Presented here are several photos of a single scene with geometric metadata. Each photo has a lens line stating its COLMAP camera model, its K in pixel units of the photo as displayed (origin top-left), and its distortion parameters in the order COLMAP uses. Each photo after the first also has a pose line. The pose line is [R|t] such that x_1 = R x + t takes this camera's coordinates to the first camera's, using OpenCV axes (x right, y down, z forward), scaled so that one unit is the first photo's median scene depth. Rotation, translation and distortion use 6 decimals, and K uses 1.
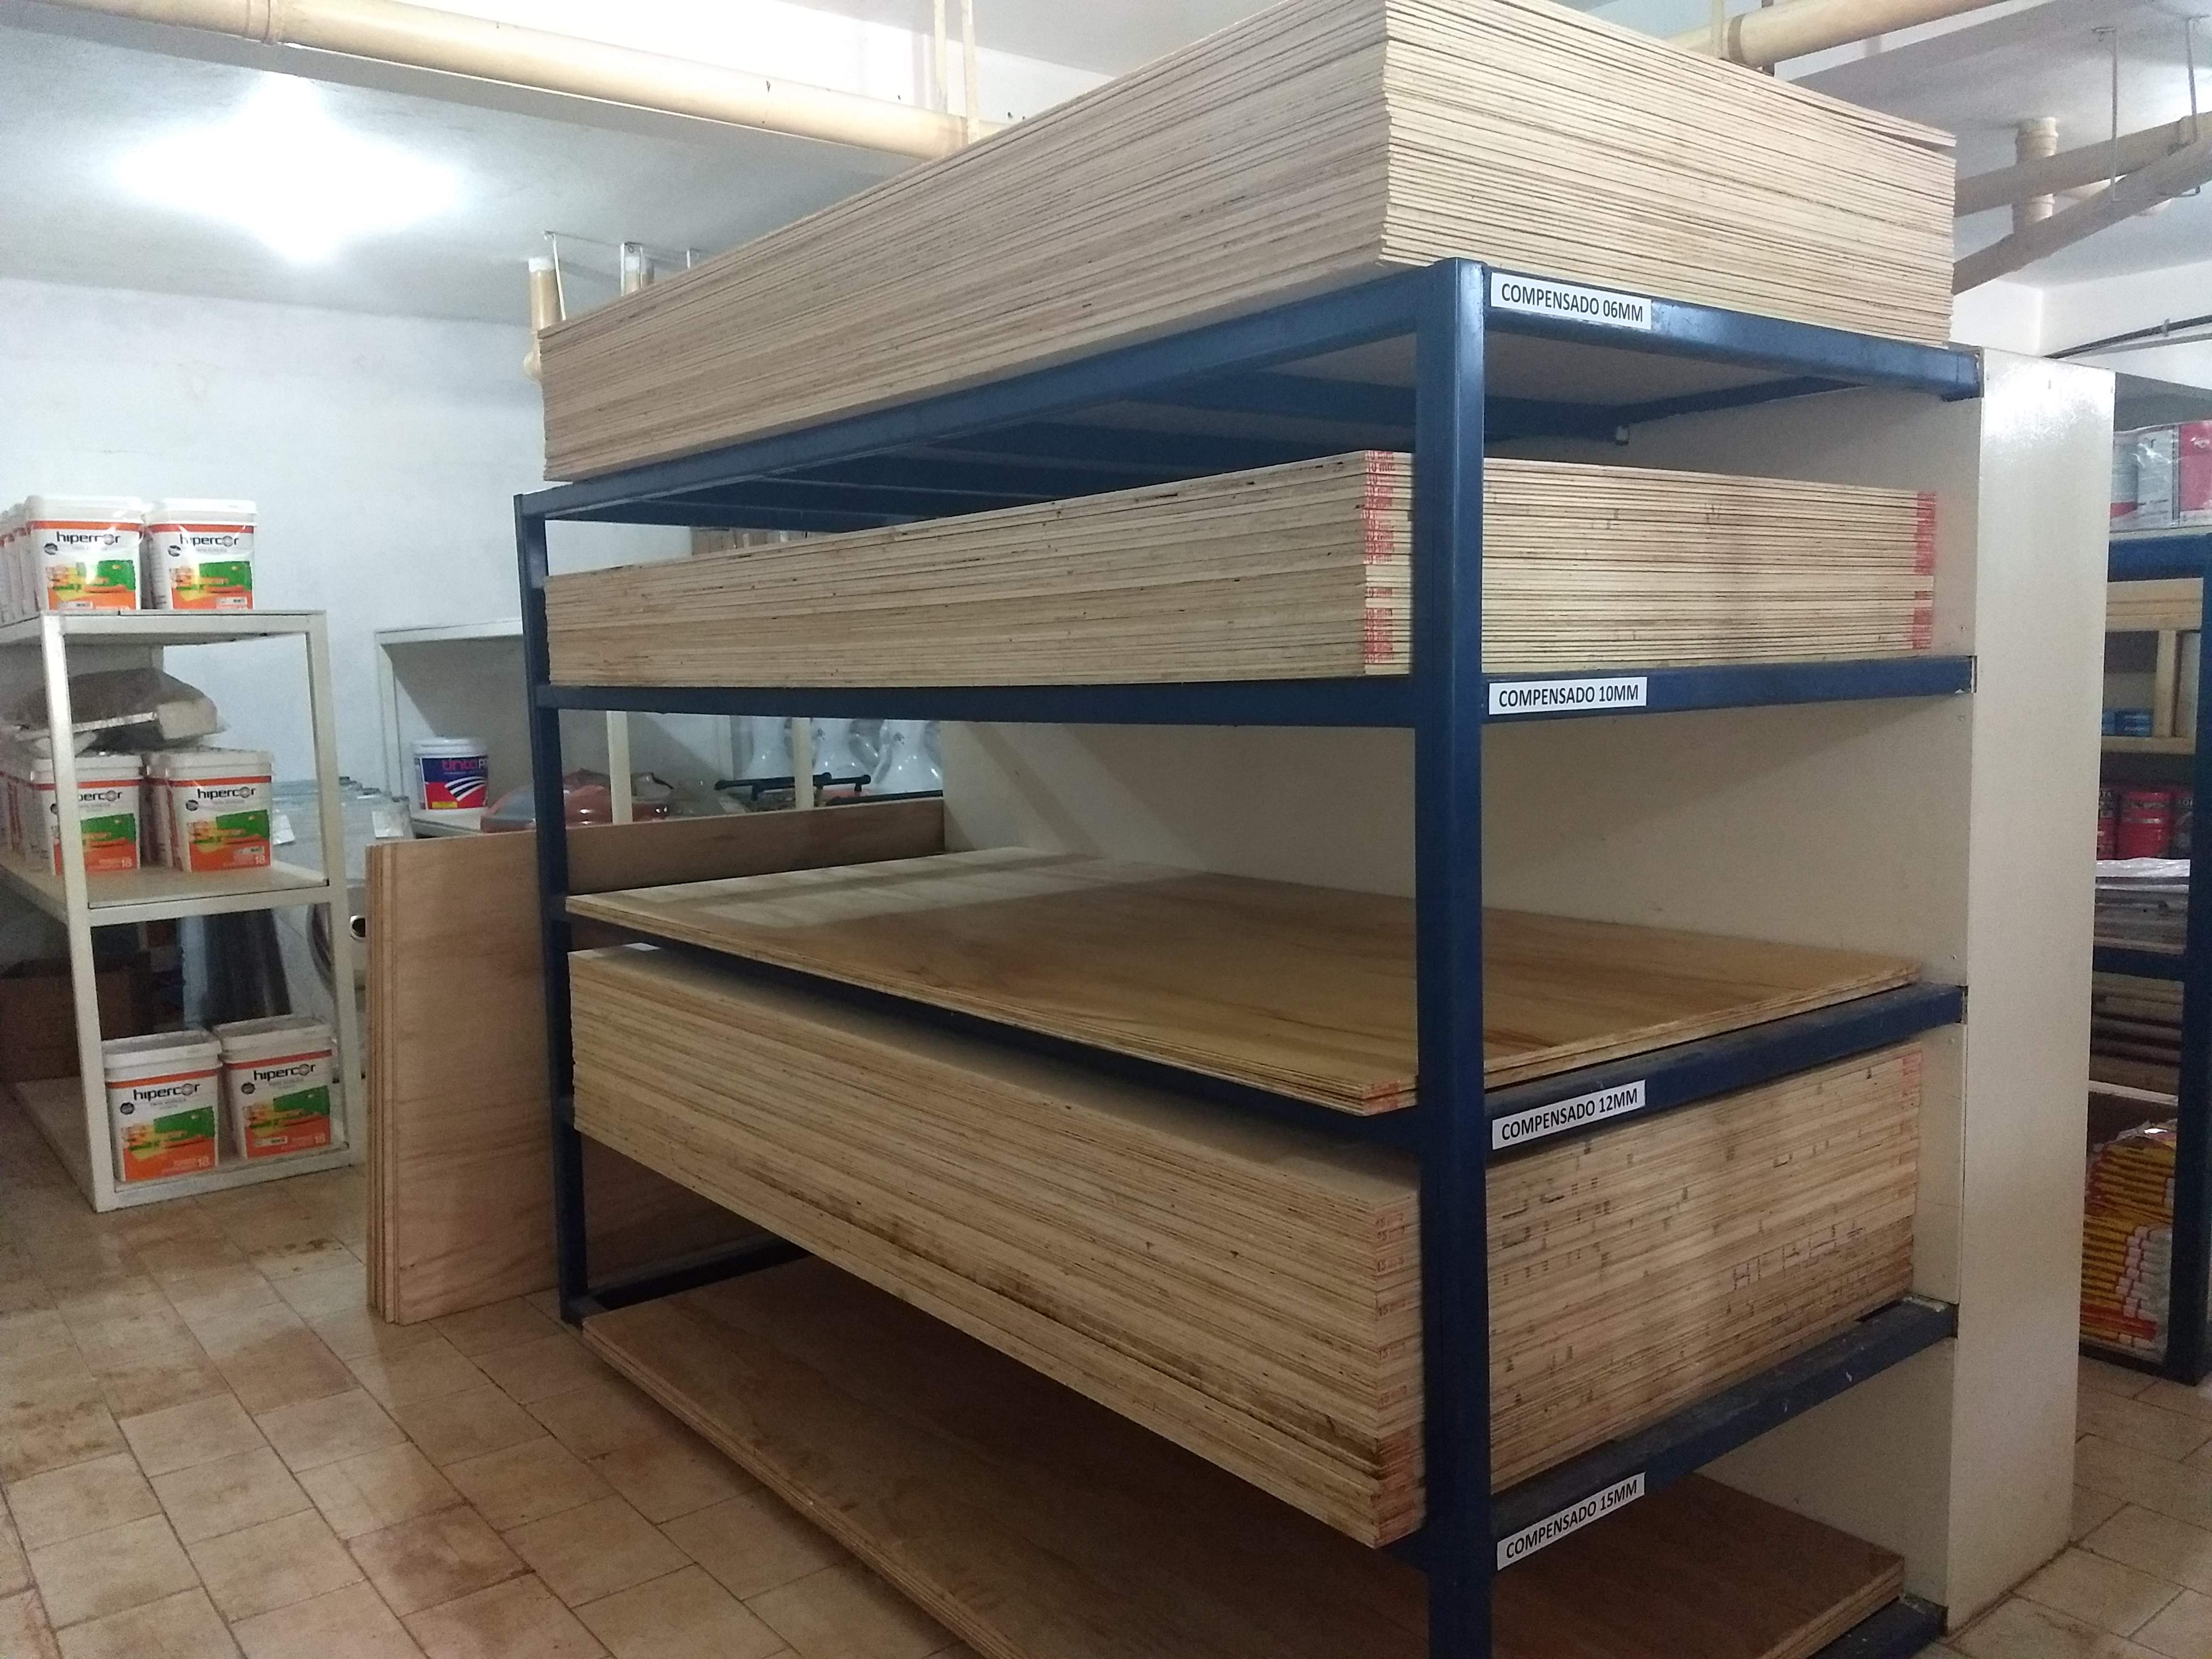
lens RADIAL K [[1718.6, 0, 1093.6], [0, 1718.6, 827.2], [0, 0, 1]] dist [0.044434, -0.008460]
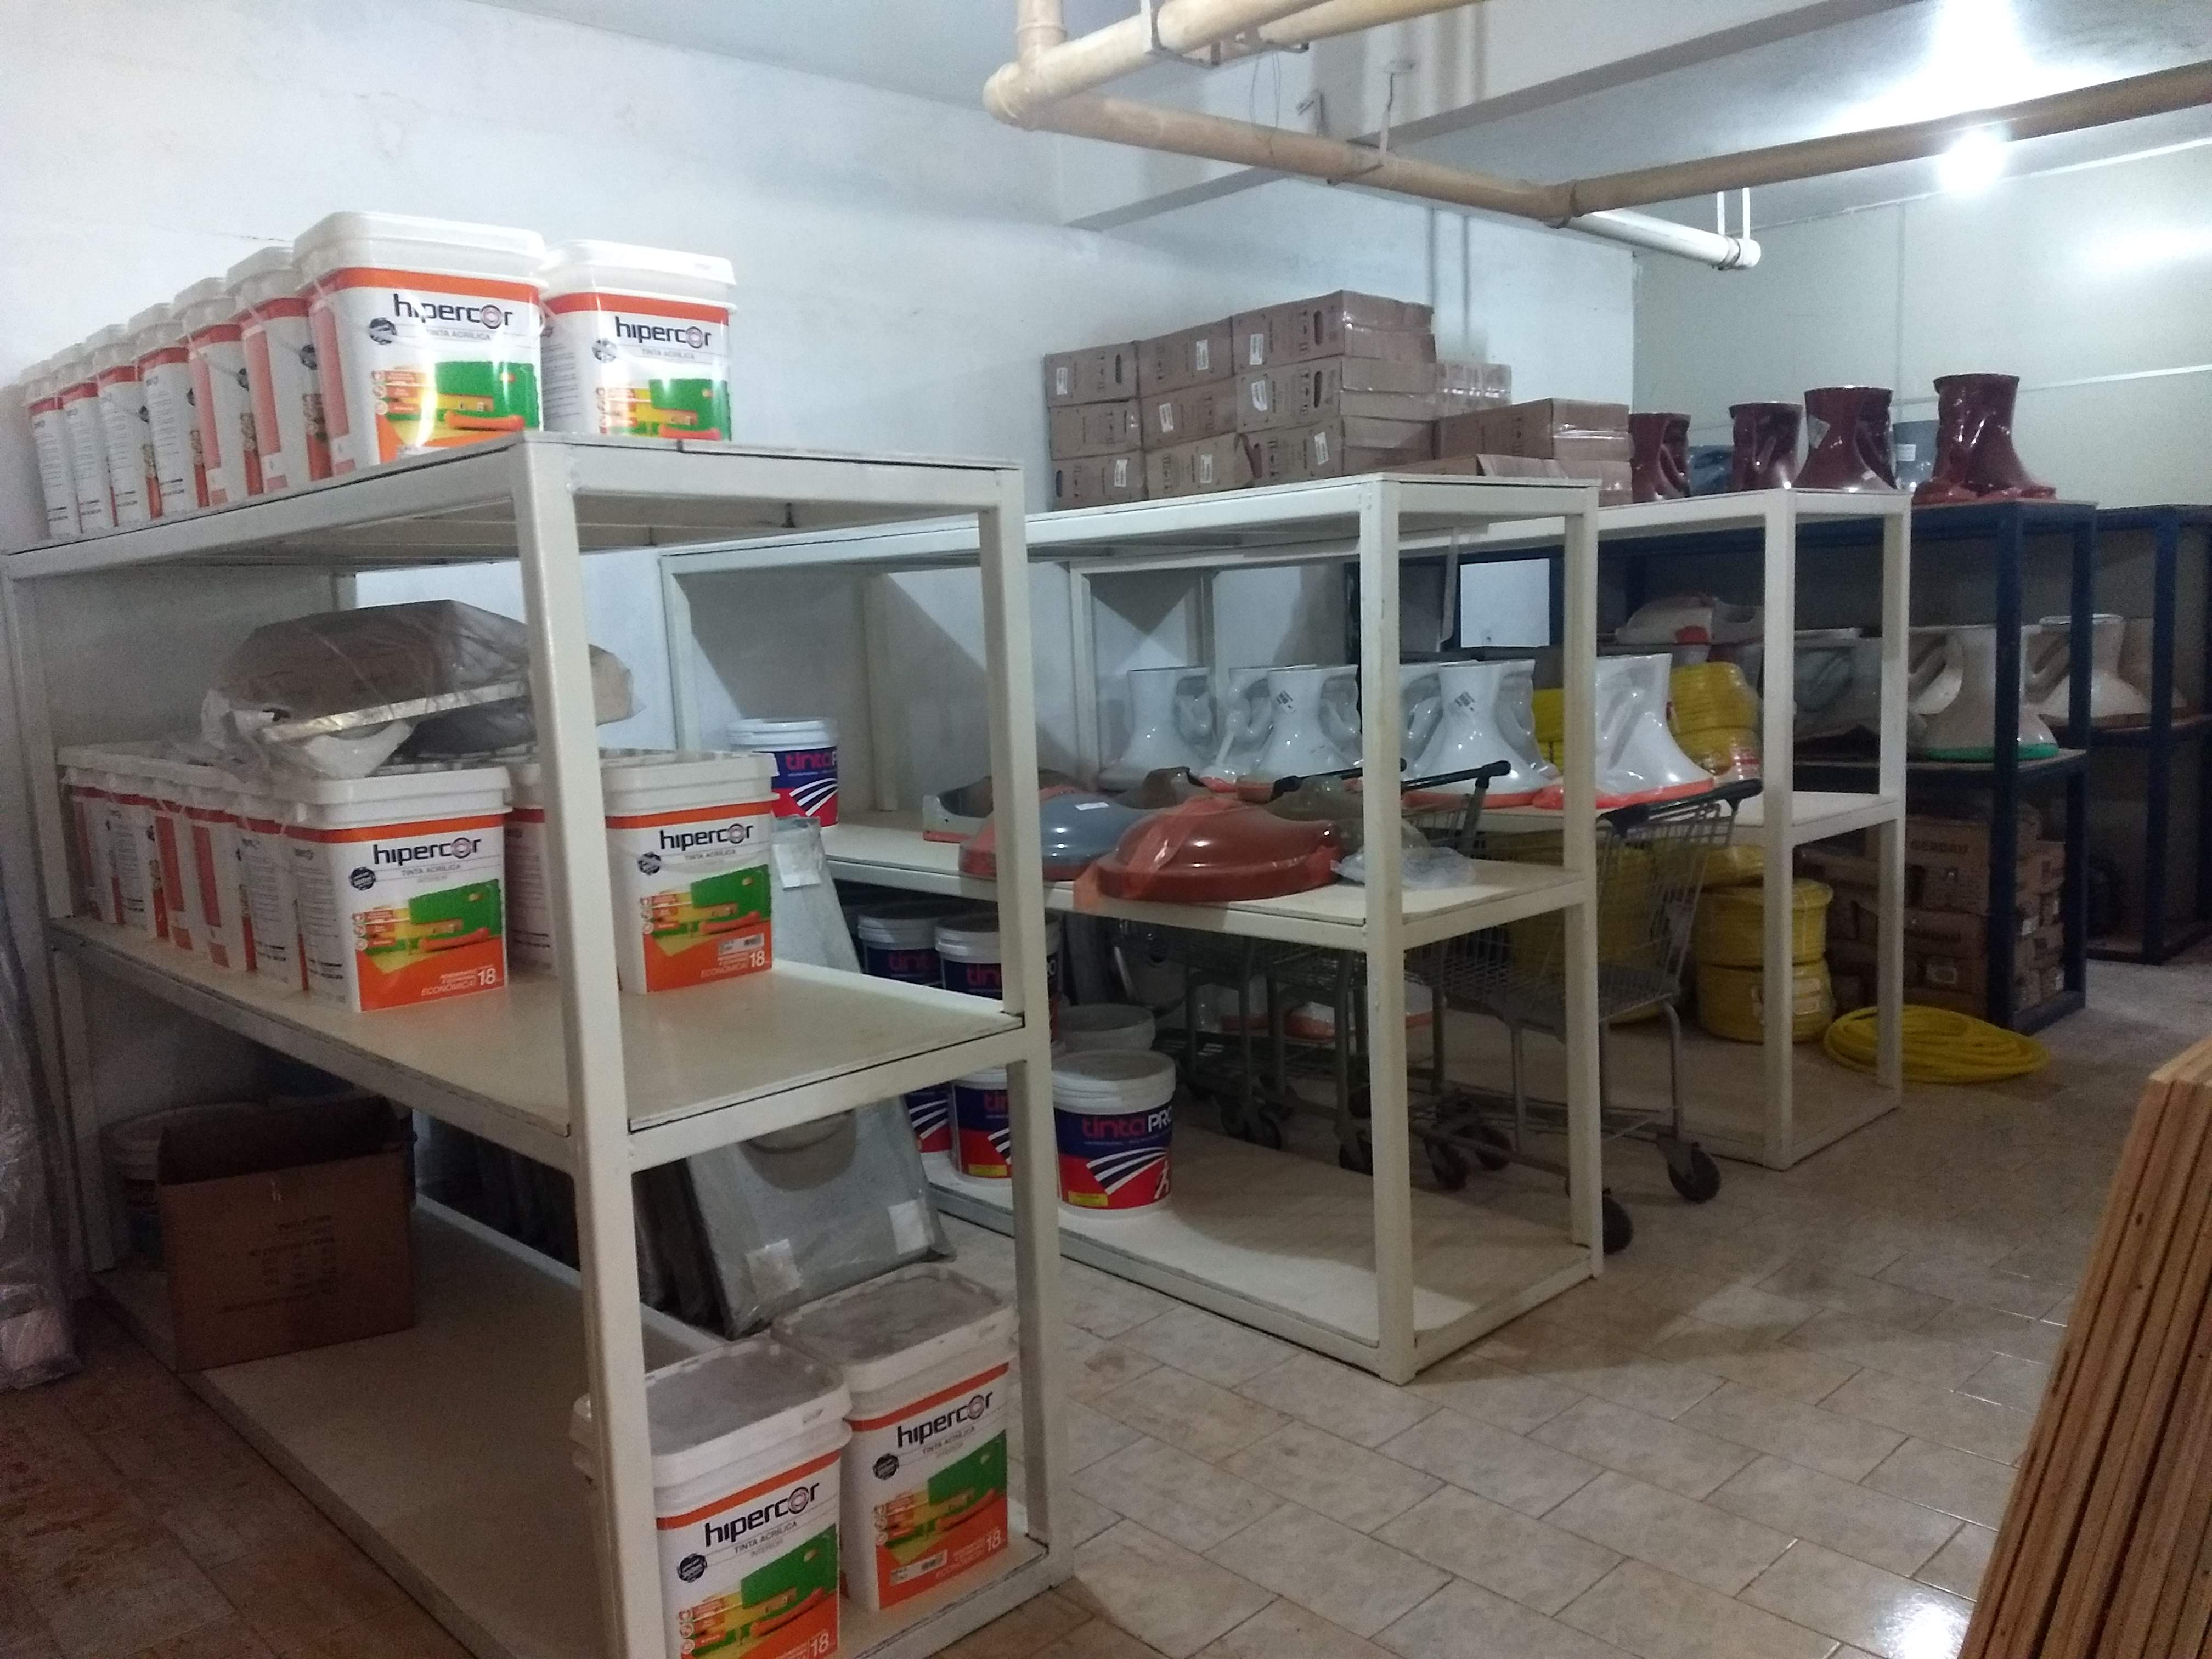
lens RADIAL K [[1718.6, 0, 1119.6], [0, 1718.6, 838.8], [0, 0, 1]] dist [0.044434, -0.008460]
pose [[0.995034, -0.031524, 0.094415, -0.425765], [0.029170, 0.999231, 0.026209, -0.028336], [-0.095168, -0.023325, 0.995188, 0.487771]]
